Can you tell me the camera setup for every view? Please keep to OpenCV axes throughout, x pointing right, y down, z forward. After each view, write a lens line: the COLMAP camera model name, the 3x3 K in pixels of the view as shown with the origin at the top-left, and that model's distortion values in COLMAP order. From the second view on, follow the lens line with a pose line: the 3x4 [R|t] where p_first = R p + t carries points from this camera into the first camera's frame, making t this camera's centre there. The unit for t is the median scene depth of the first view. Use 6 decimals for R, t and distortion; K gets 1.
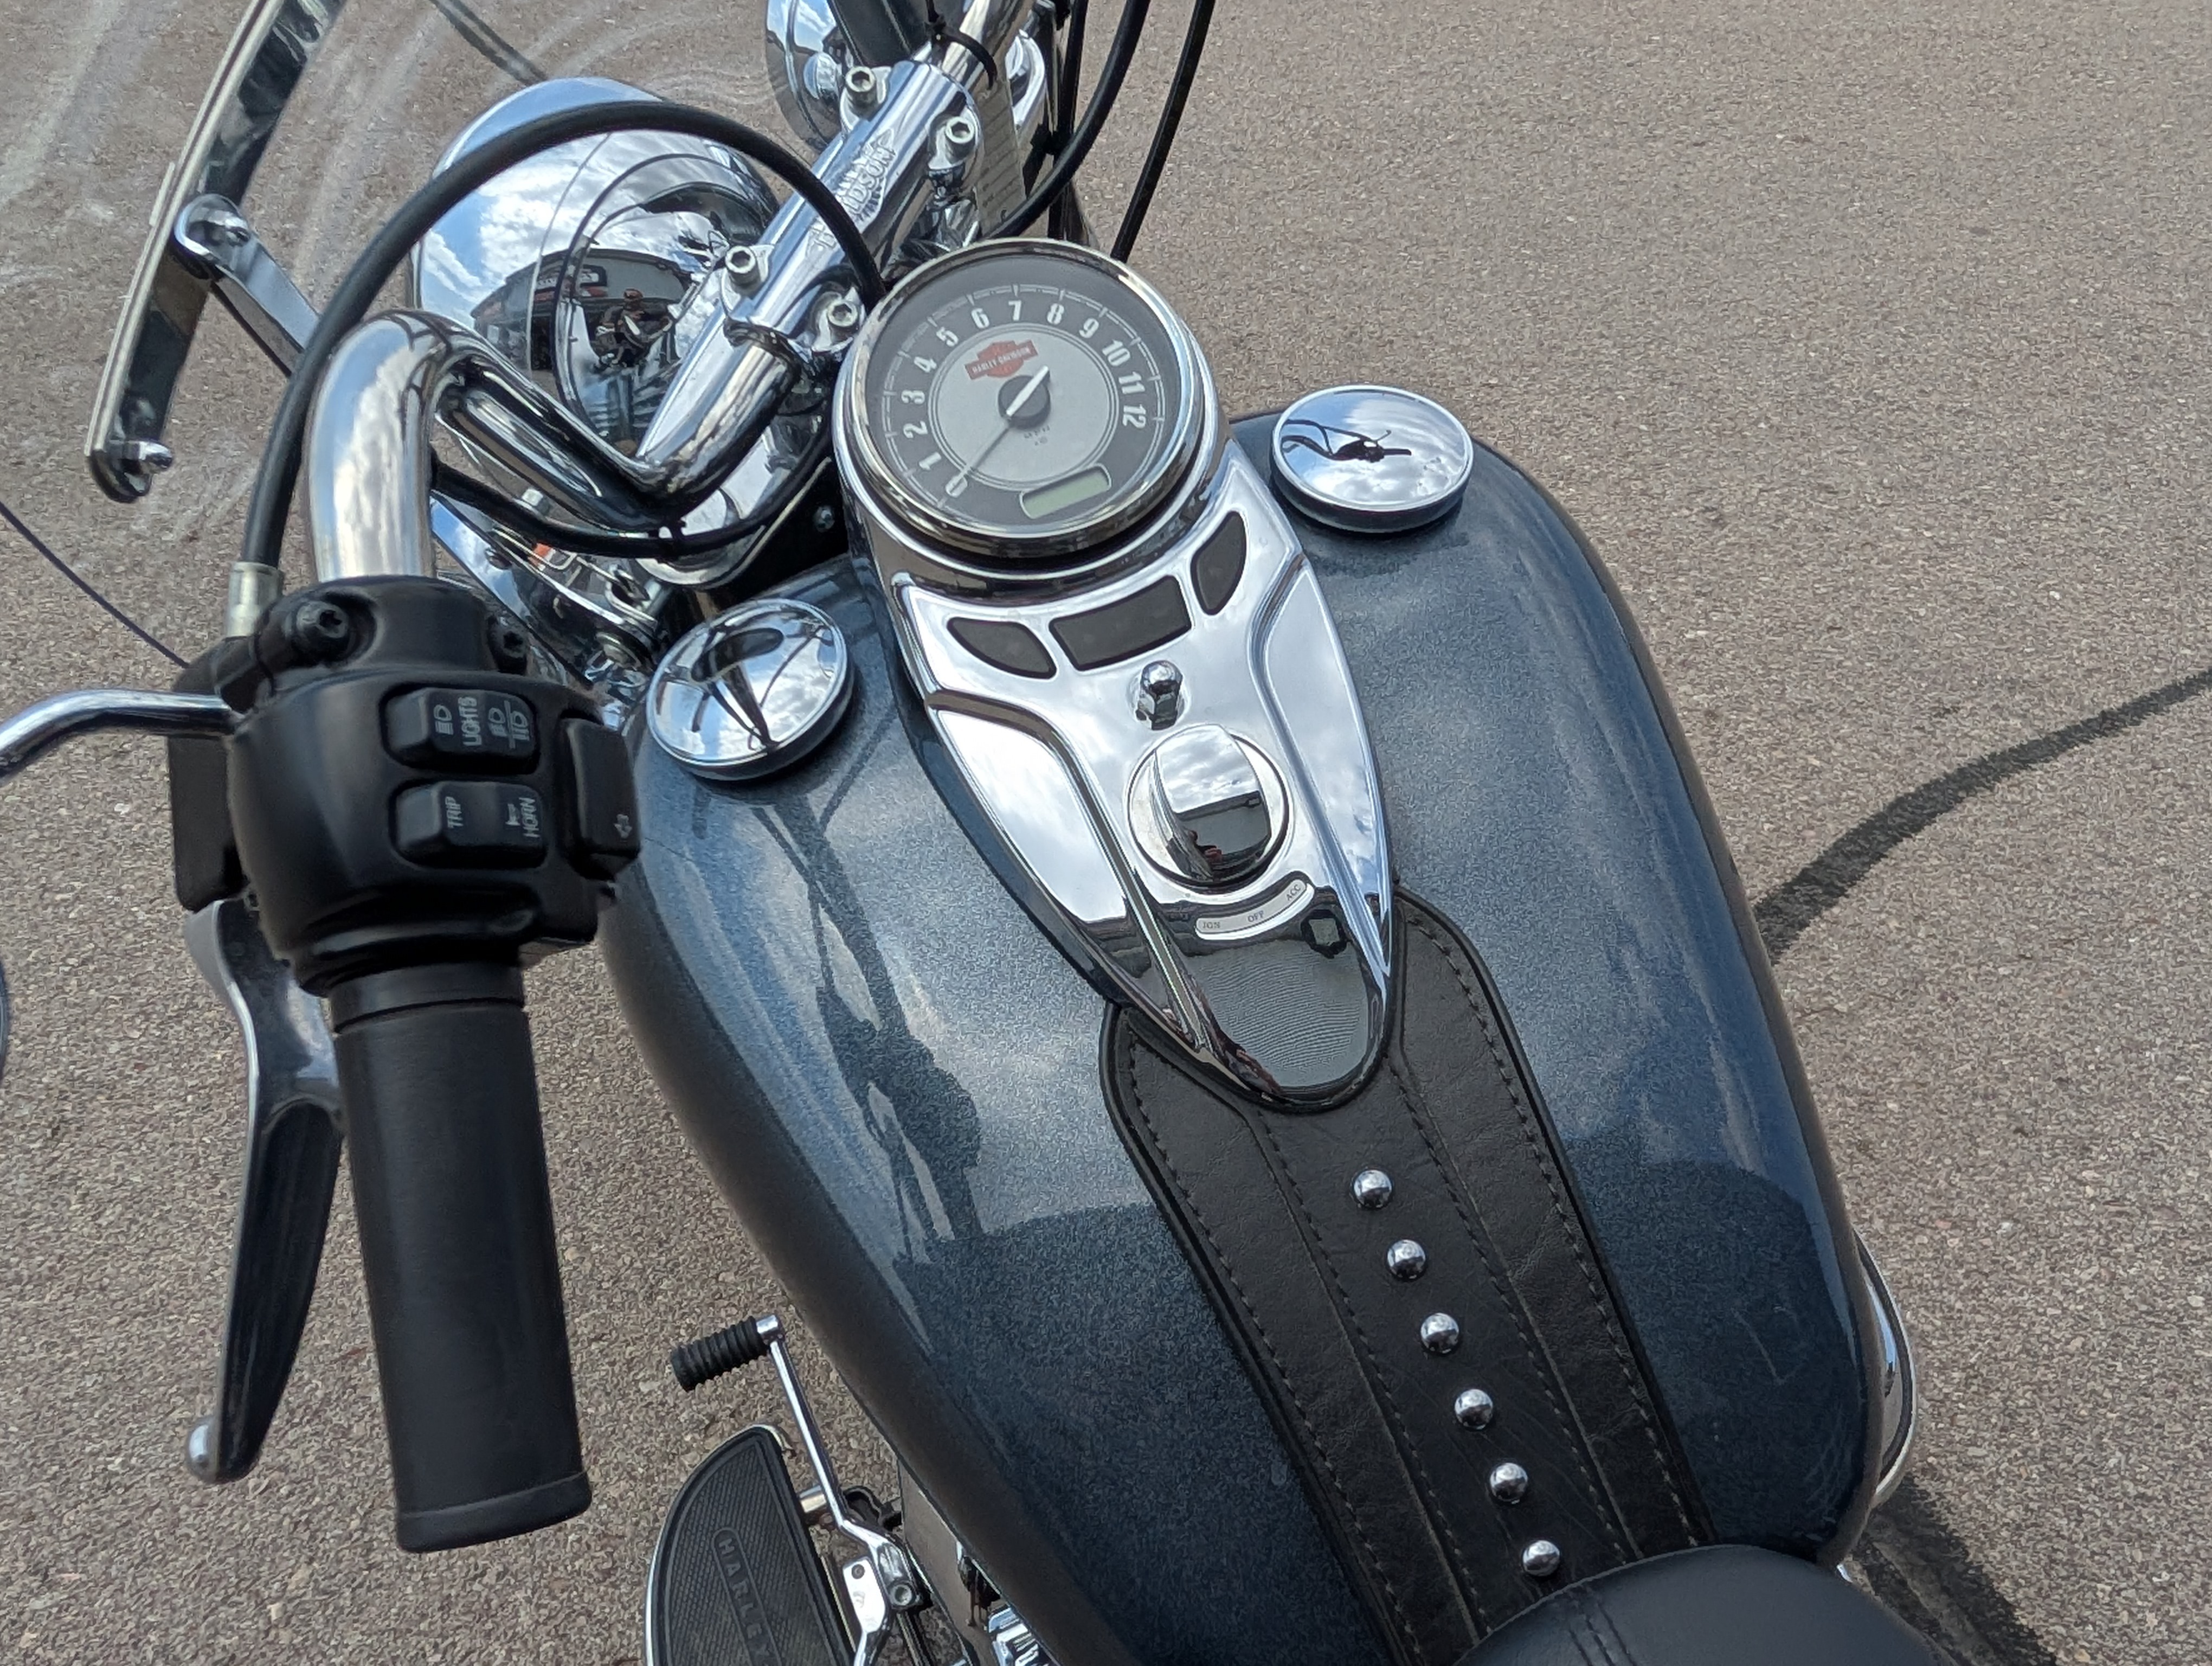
lens RADIAL K [[1838.8, 0, 1076.6], [0, 1838.8, 903.3], [0, 0, 1]] dist [0.001474, -0.002853]
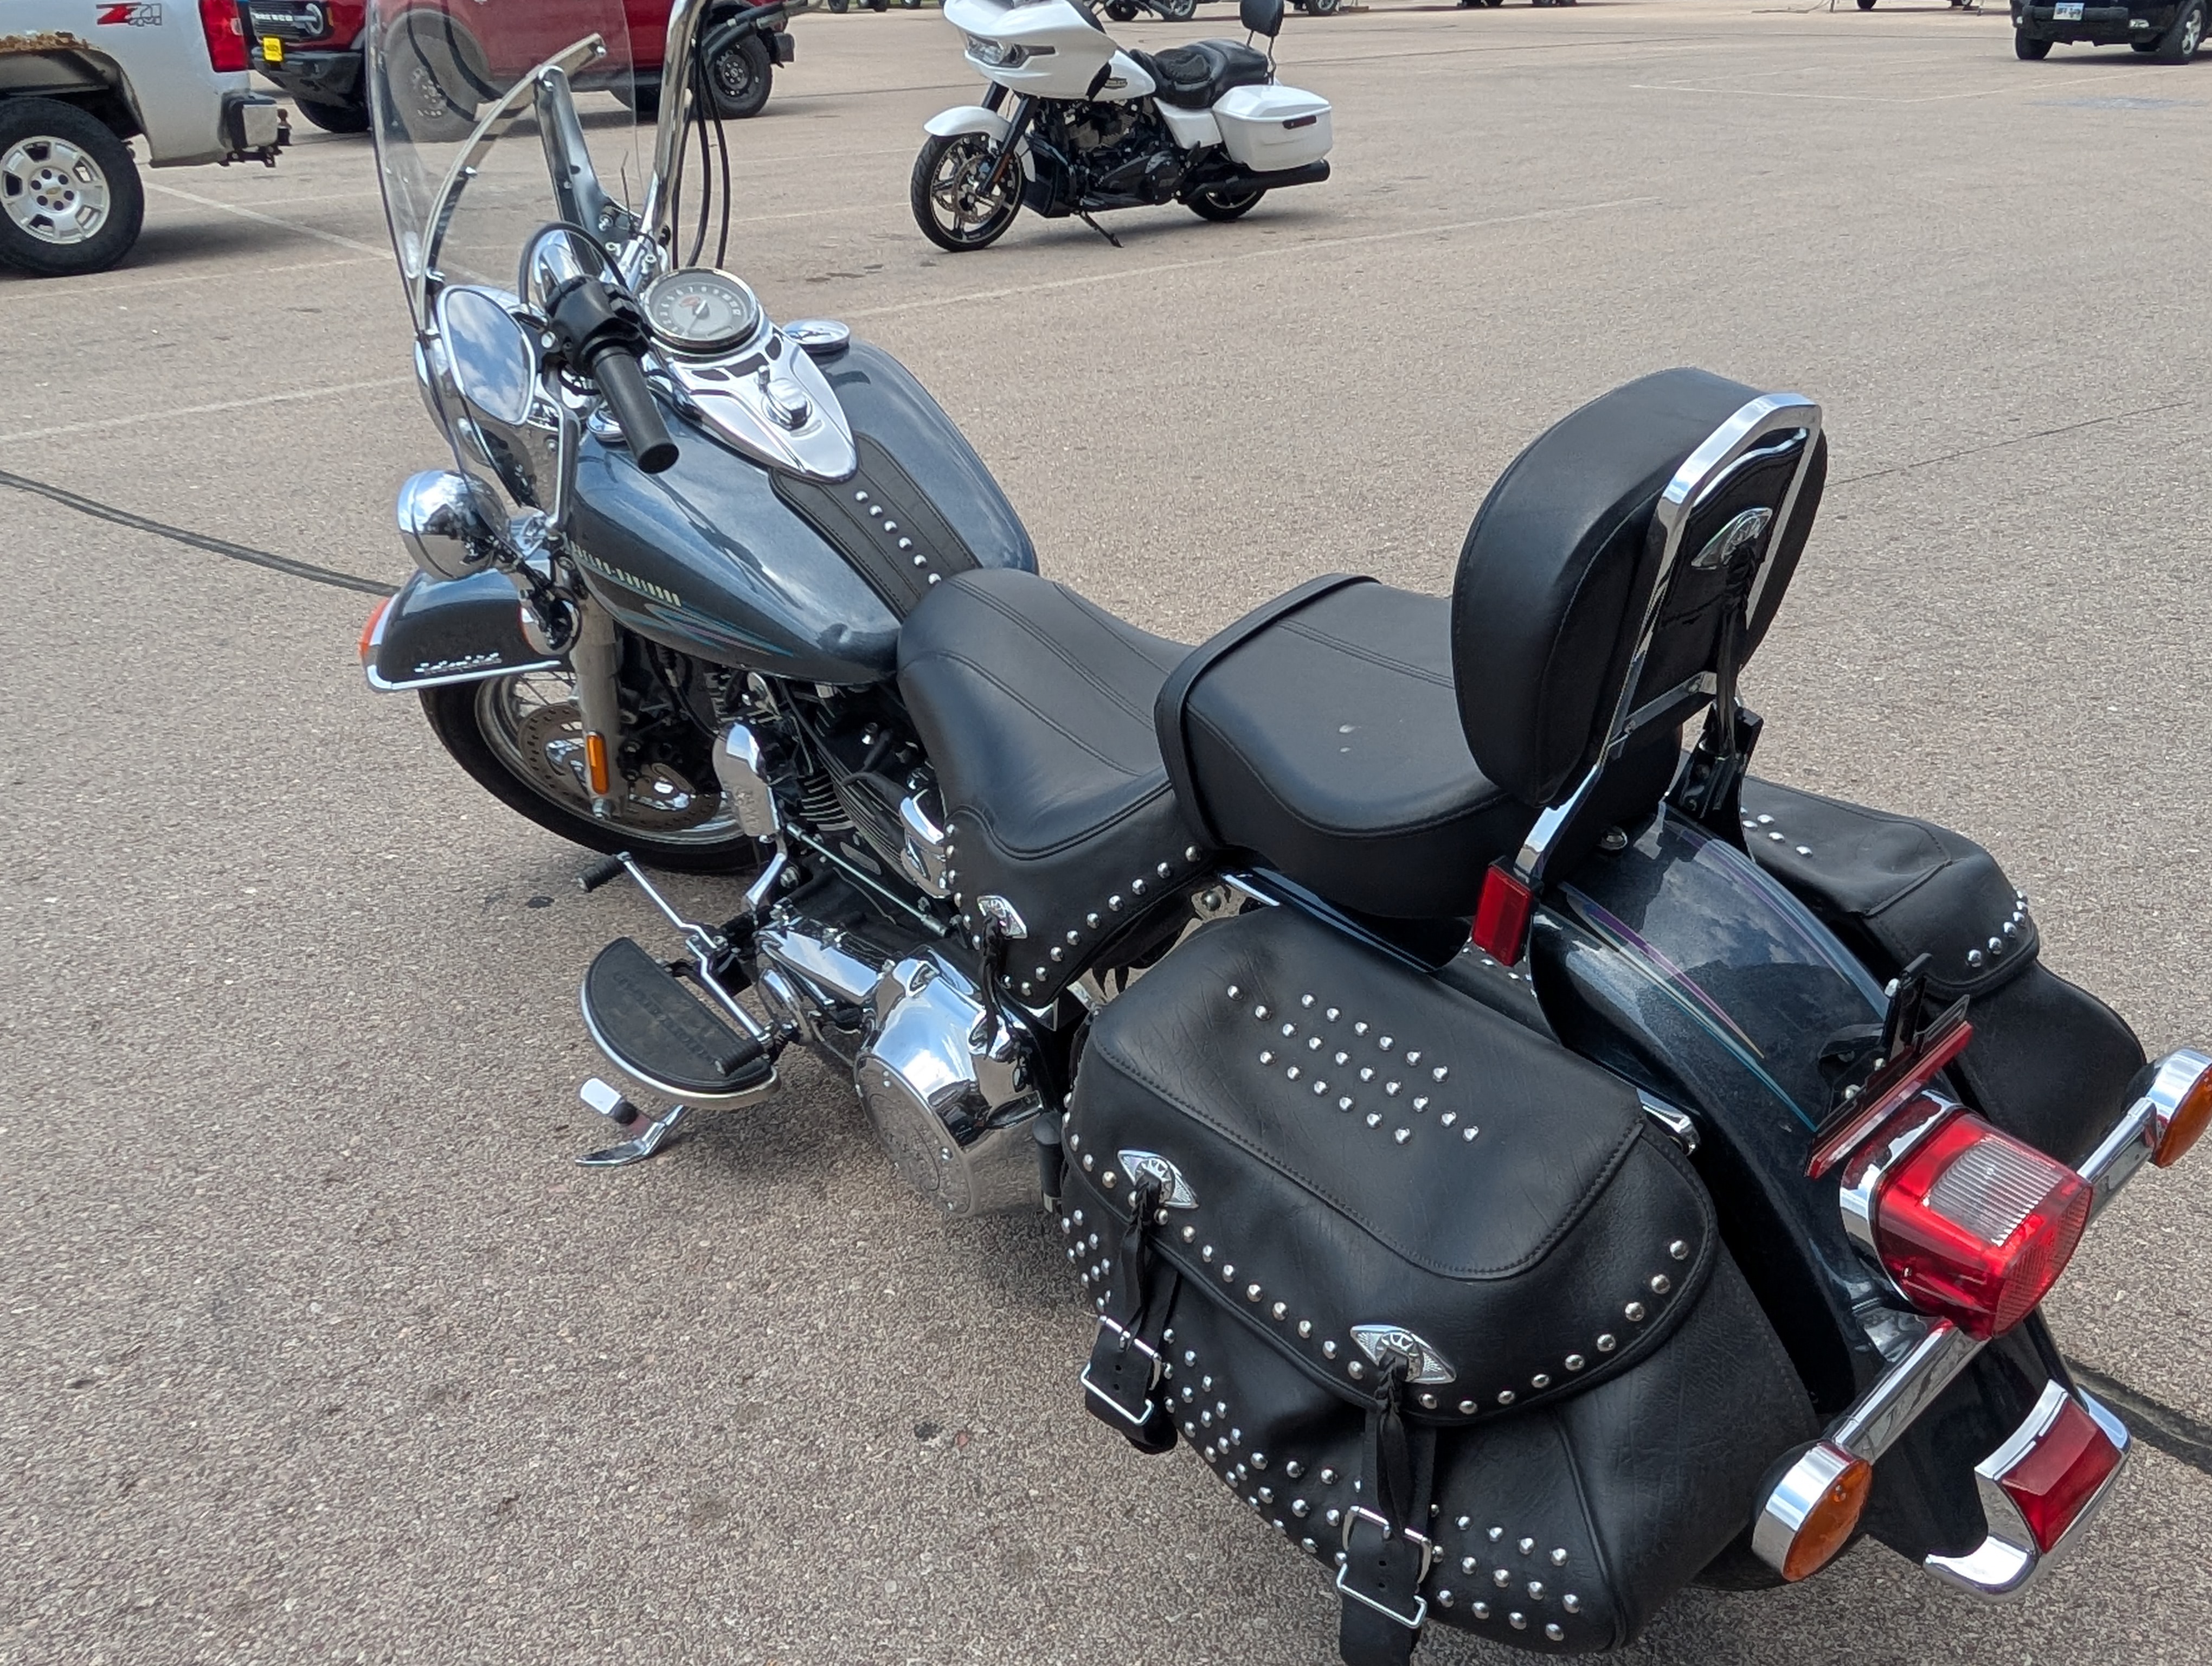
lens RADIAL K [[1805.2, 0, 1103.1], [0, 1805.2, 918.3], [0, 0, 1]] dist [-0.000870, -0.002746]
pose [[0.941743, -0.186559, 0.279849, -0.436533], [0.245864, 0.949627, -0.194317, 1.474277], [-0.229501, 0.251801, 0.940173, -1.781790]]
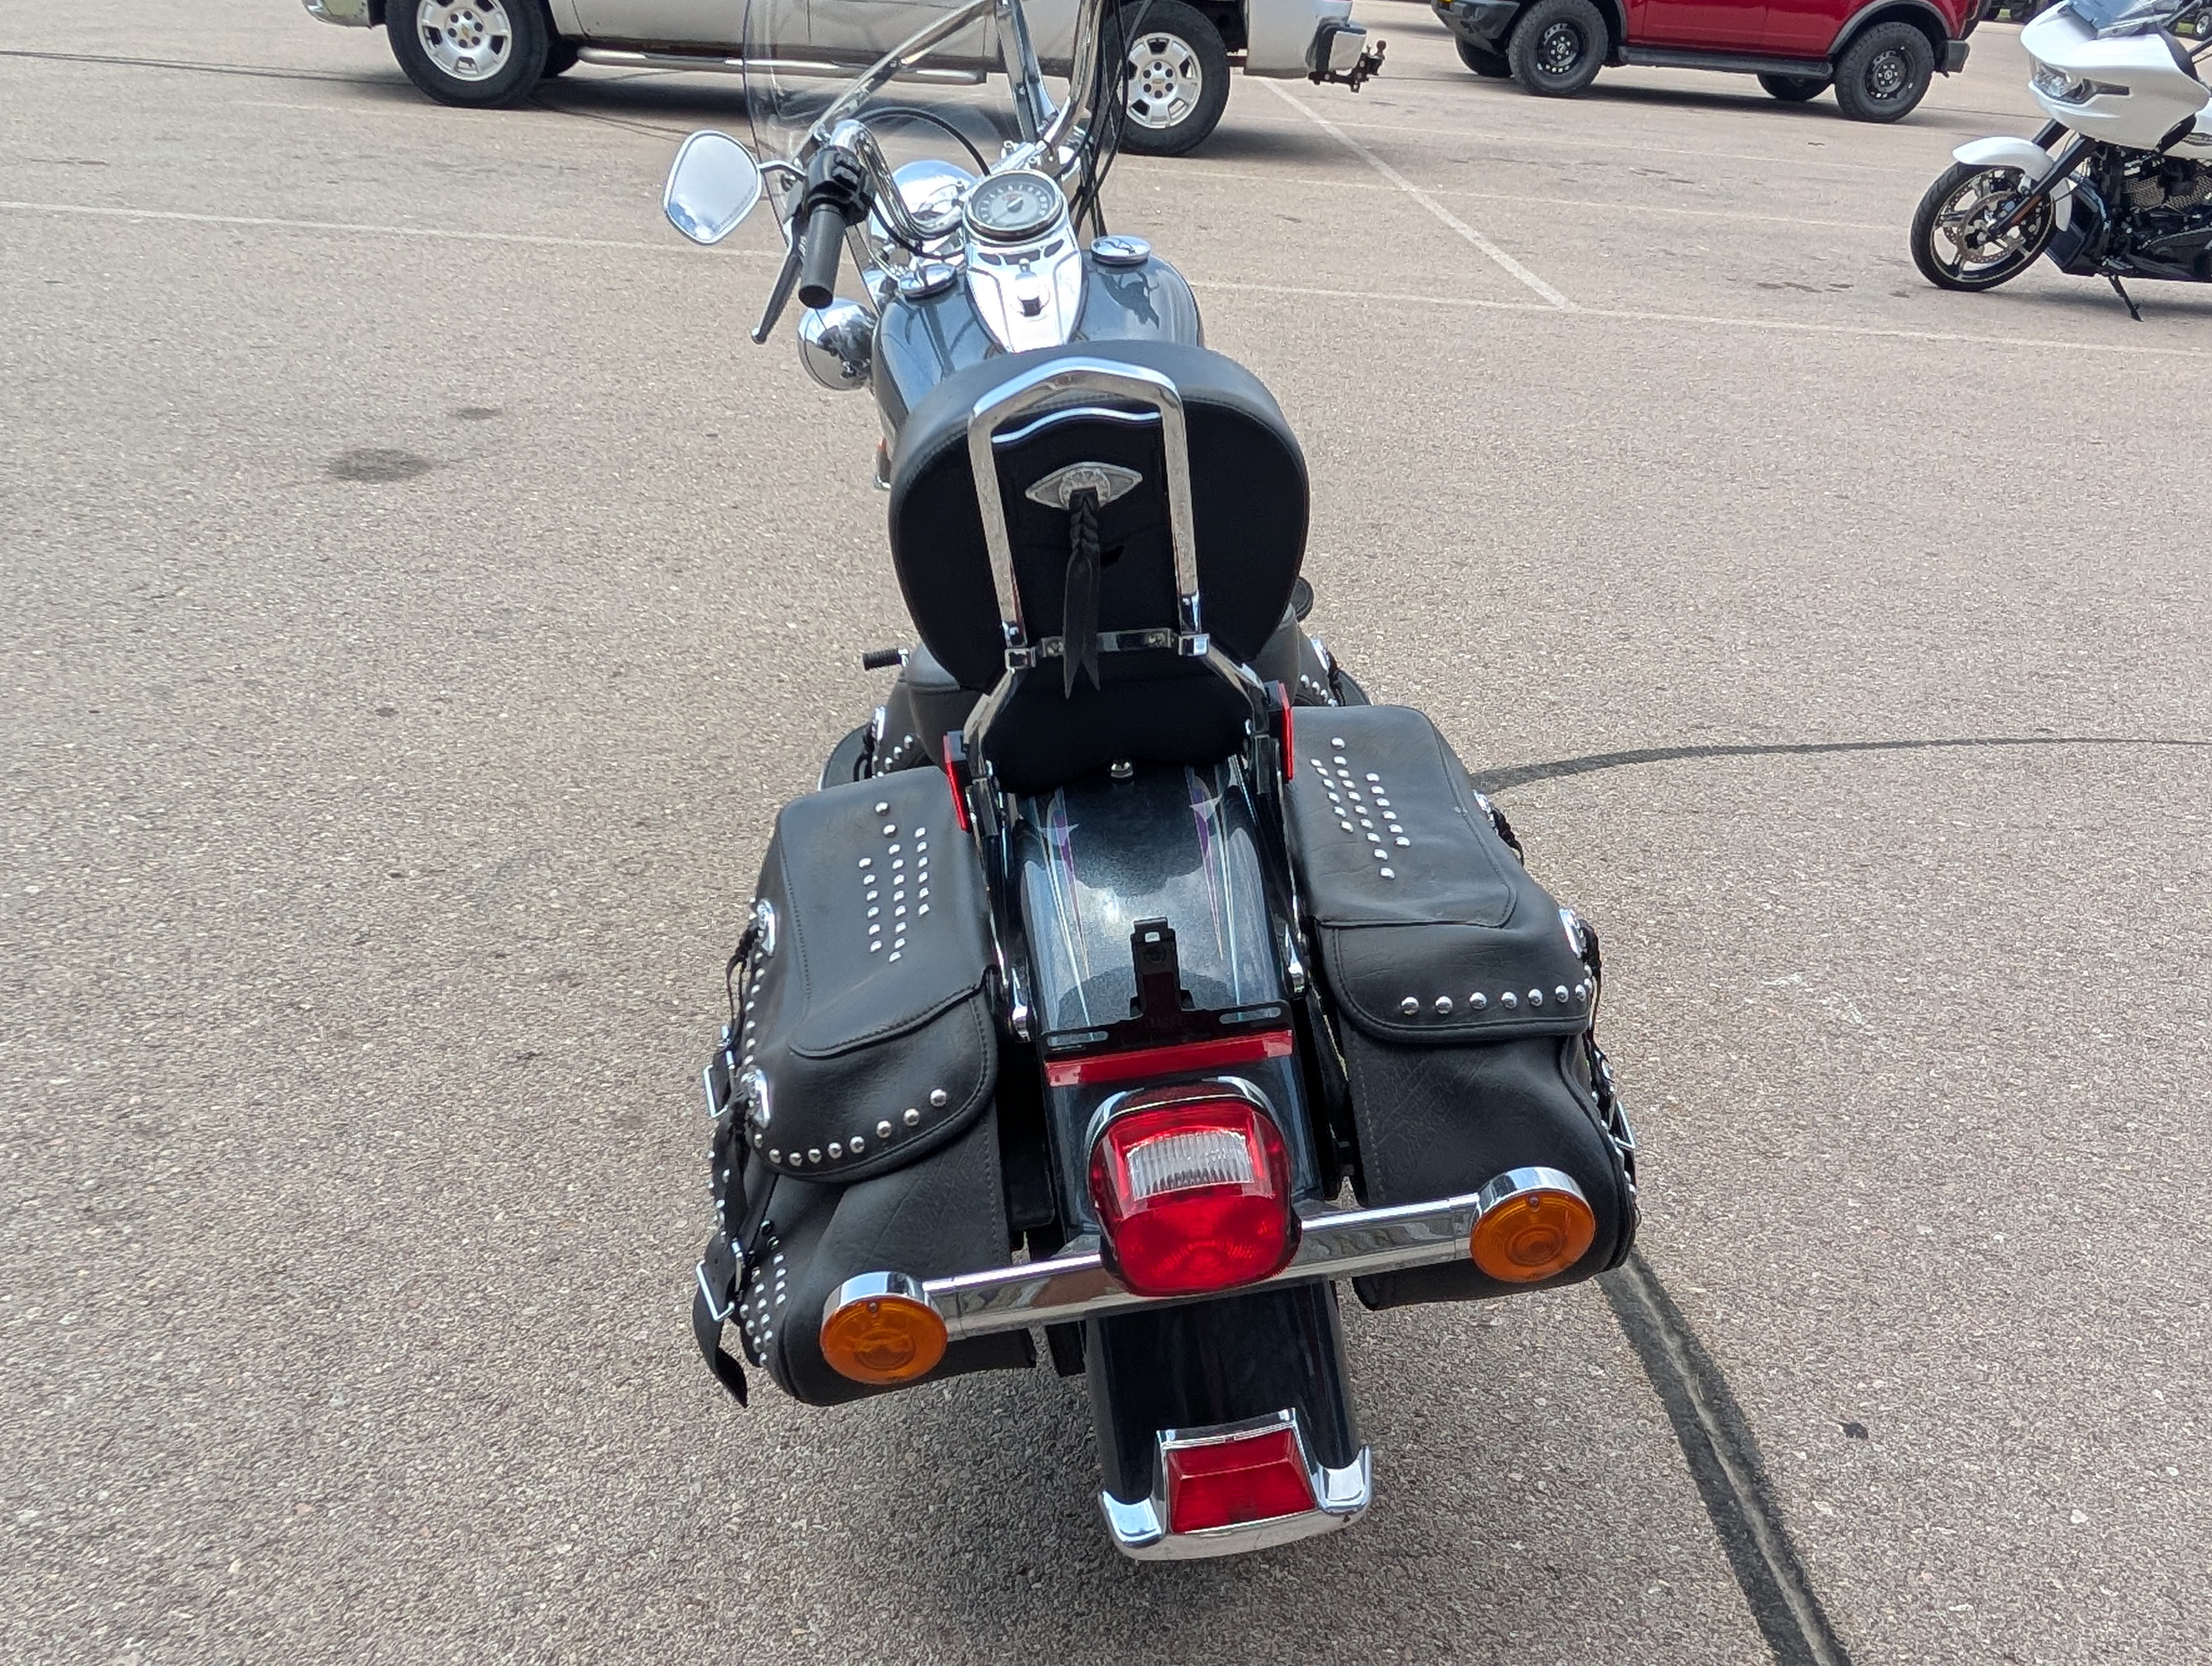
lens RADIAL K [[1805.2, 0, 1103.1], [0, 1805.2, 918.3], [0, 0, 1]] dist [-0.000870, -0.002746]
pose [[0.962338, 0.184532, -0.199634, 1.127808], [-0.222532, 0.956517, -0.188558, 1.733743], [0.156158, 0.225882, 0.961557, -2.120760]]
